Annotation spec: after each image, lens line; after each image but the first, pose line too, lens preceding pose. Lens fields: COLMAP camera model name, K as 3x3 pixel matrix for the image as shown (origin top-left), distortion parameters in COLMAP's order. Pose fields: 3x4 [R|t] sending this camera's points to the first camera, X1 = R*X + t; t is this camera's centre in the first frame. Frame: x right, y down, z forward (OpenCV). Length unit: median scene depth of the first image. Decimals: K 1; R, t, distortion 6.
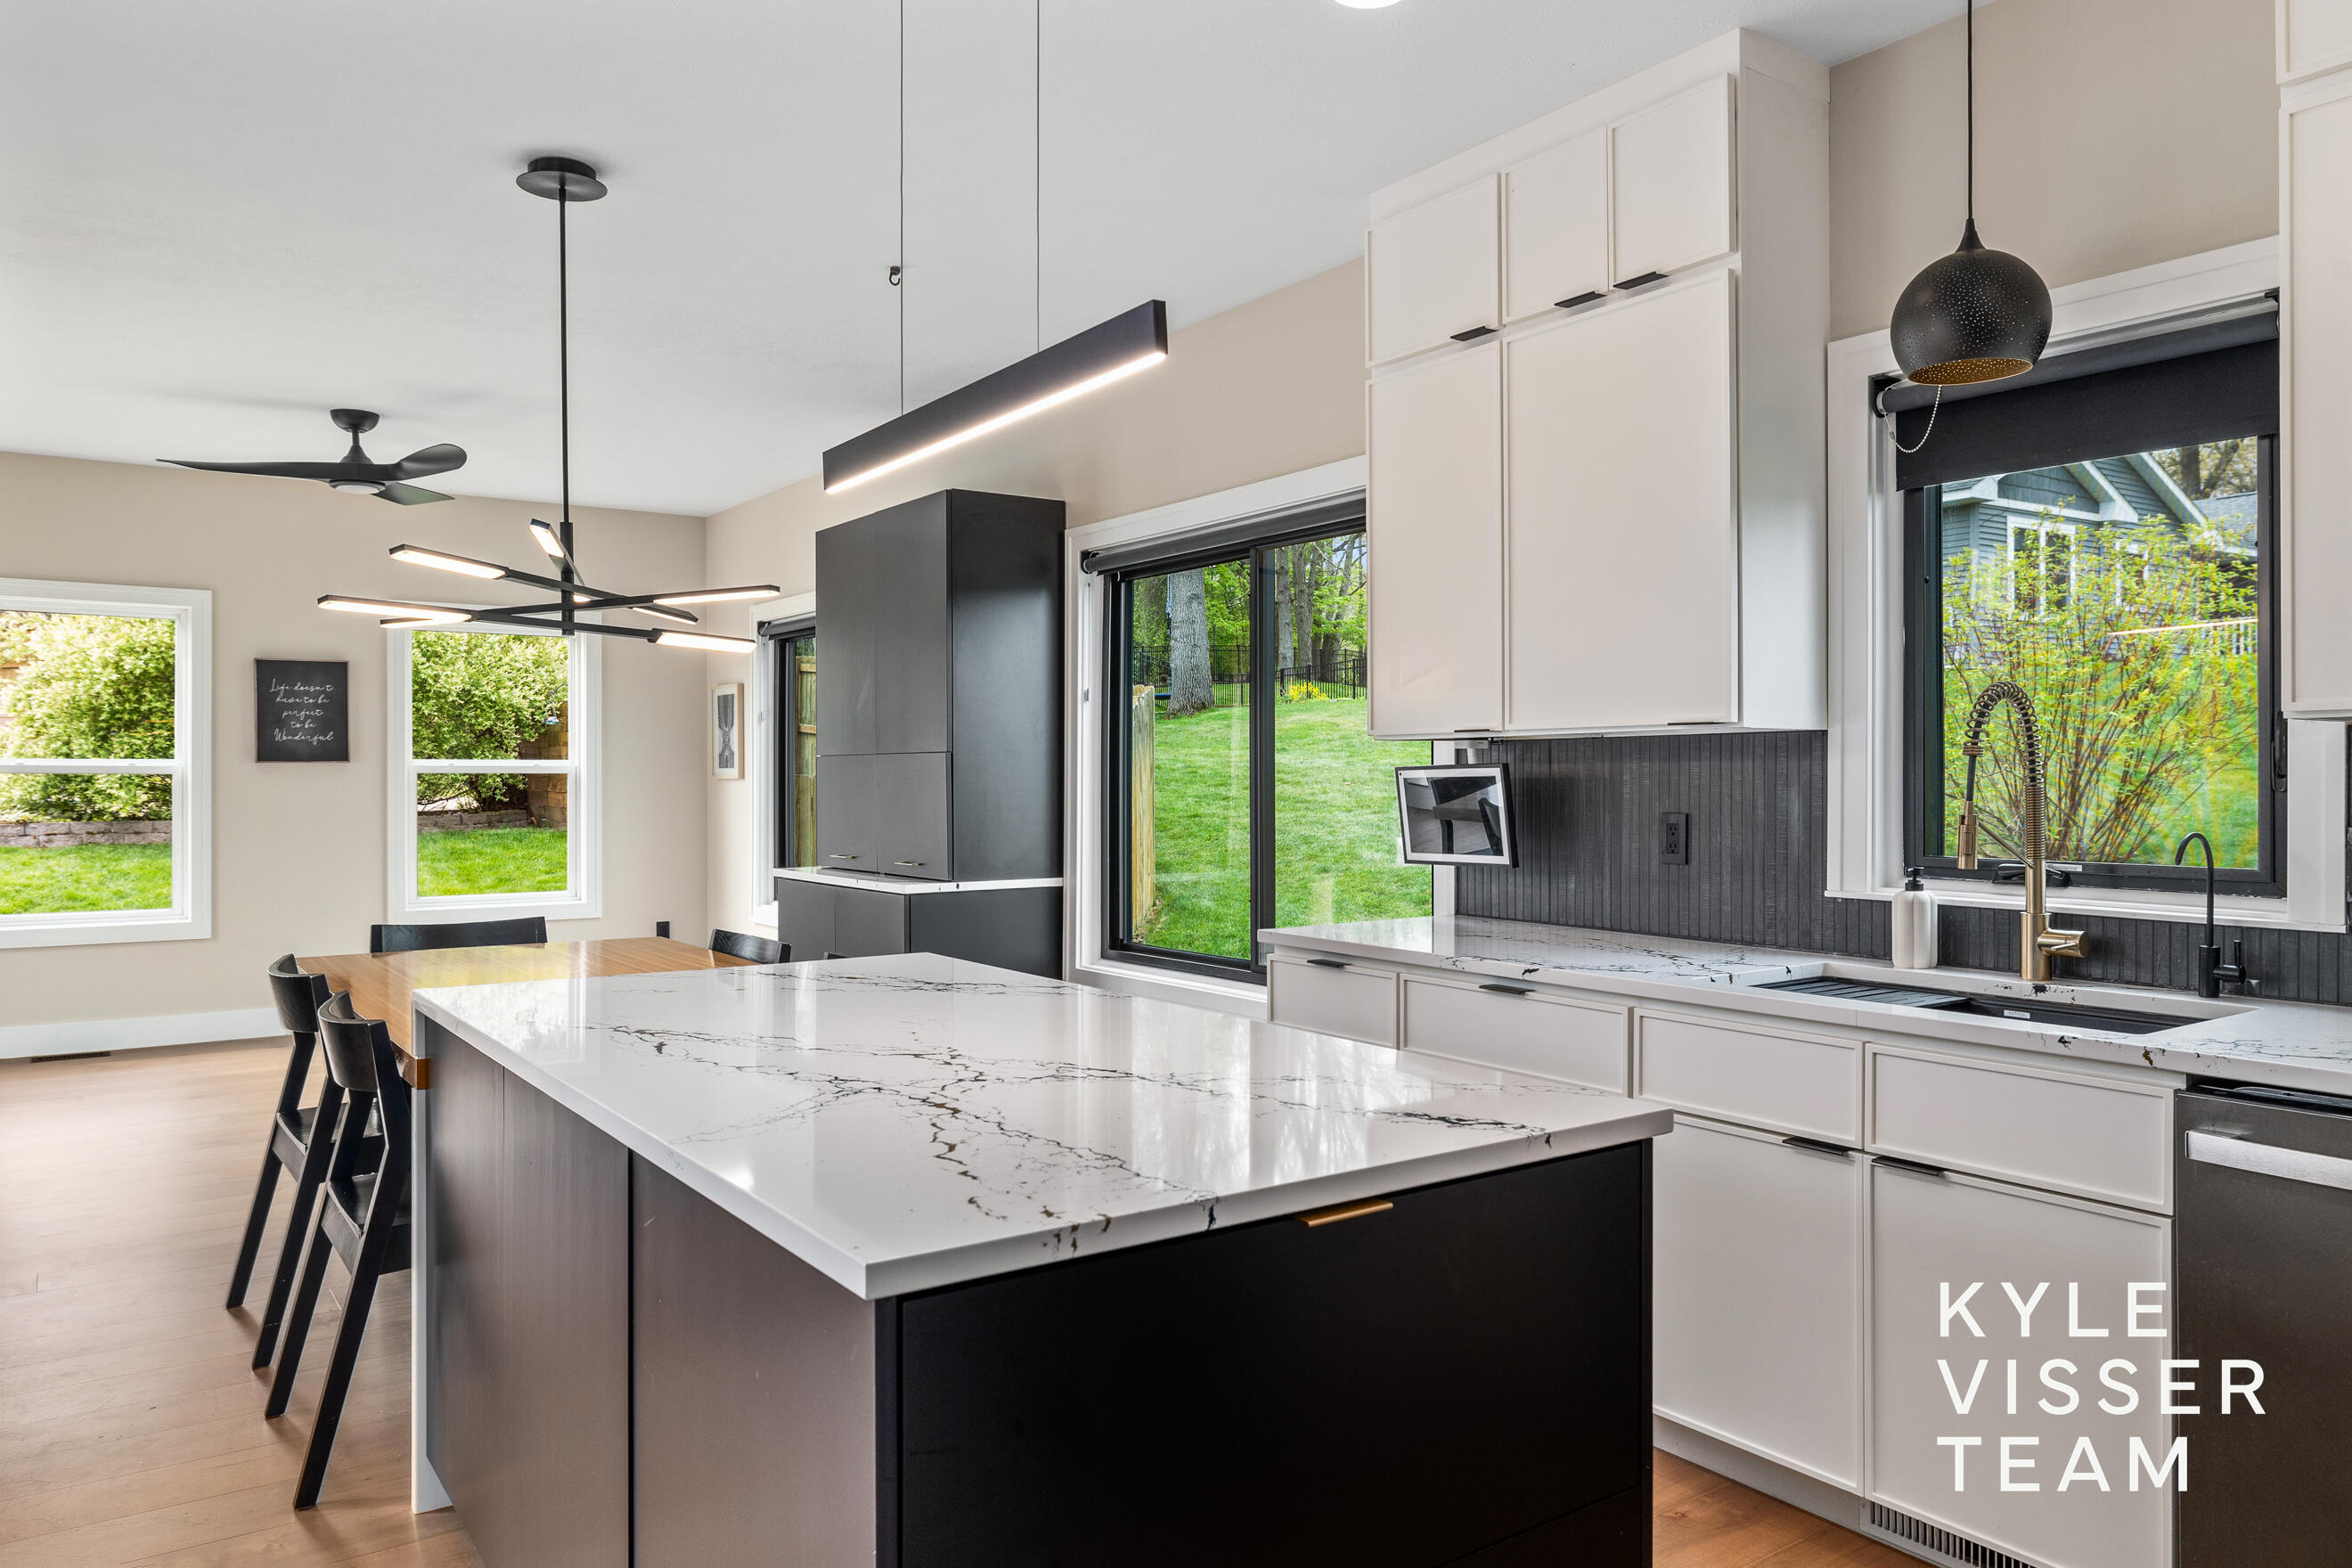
lens RADIAL K [[1597.3, 0, 1172.0], [0, 1597.3, 767.0], [0, 0, 1]] dist [-0.027388, 0.000263]
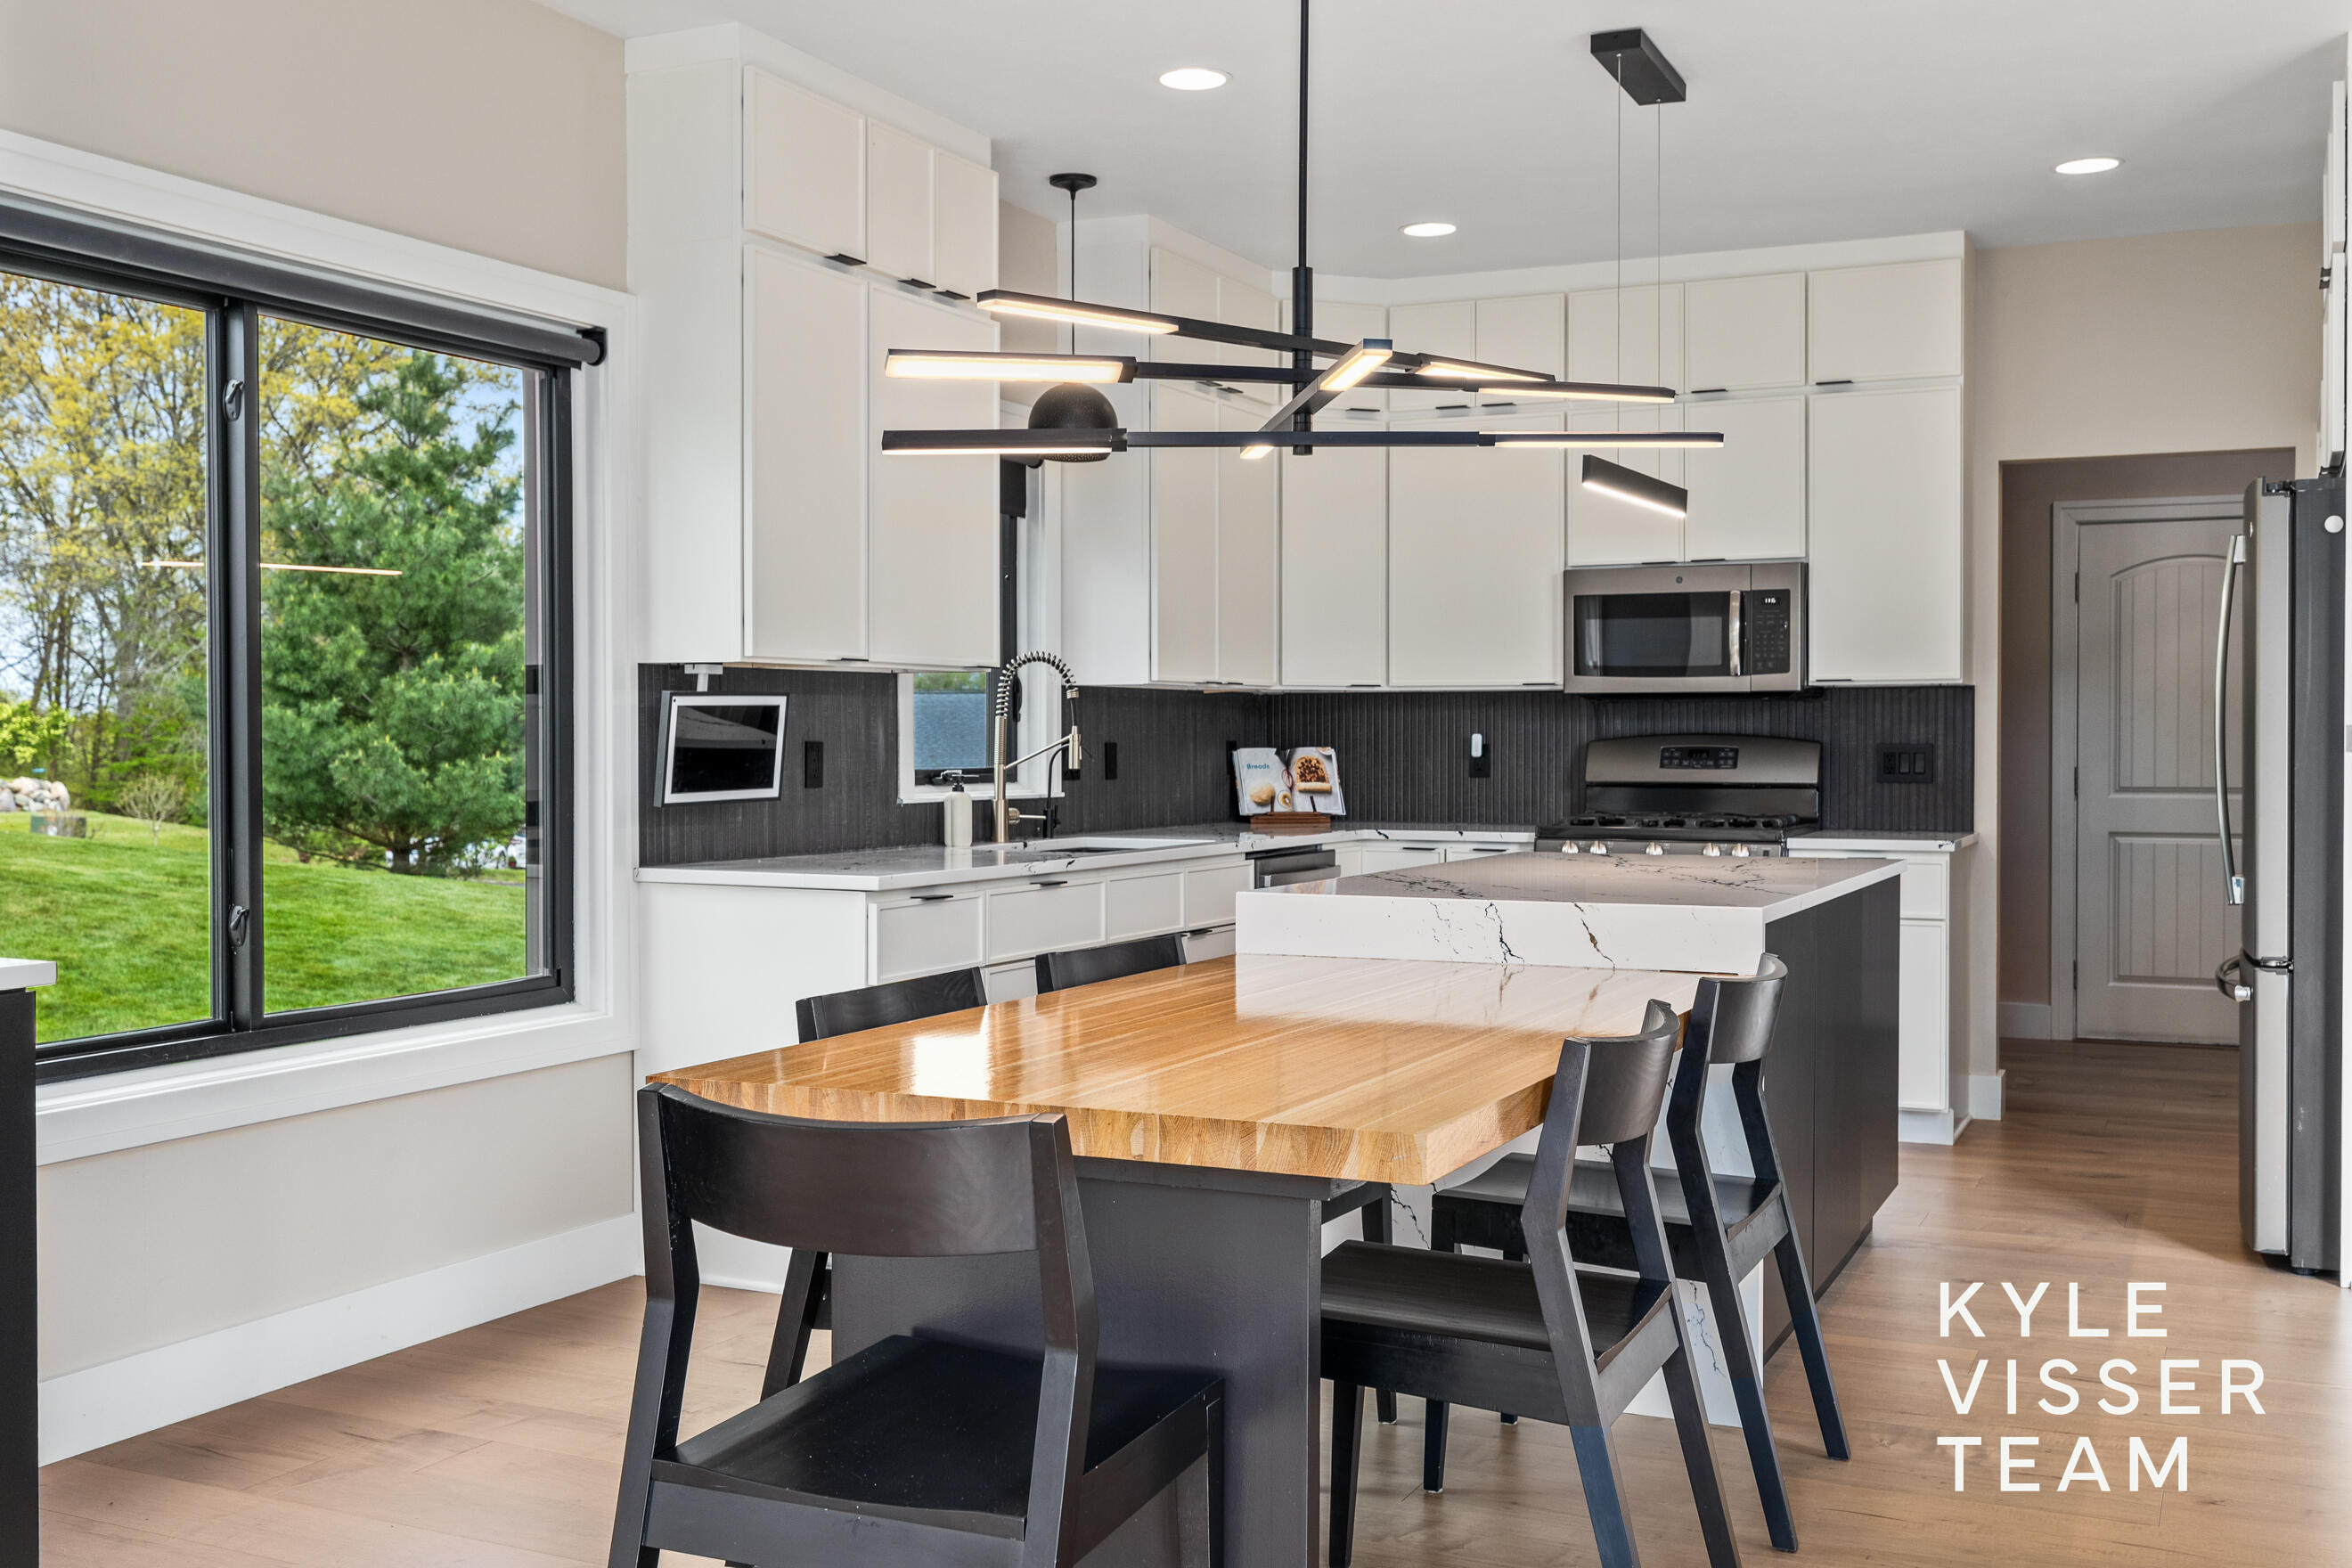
lens RADIAL K [[2288.6, 0, 1184.4], [0, 2288.6, 776.5], [0, 0, 1]] dist [-0.000150, 0.000000]
pose [[-0.499083, -0.015122, 0.866422, -1.485444], [-0.006146, 0.999884, 0.013912, 0.036832], [-0.866532, 0.001618, -0.499119, 1.961691]]
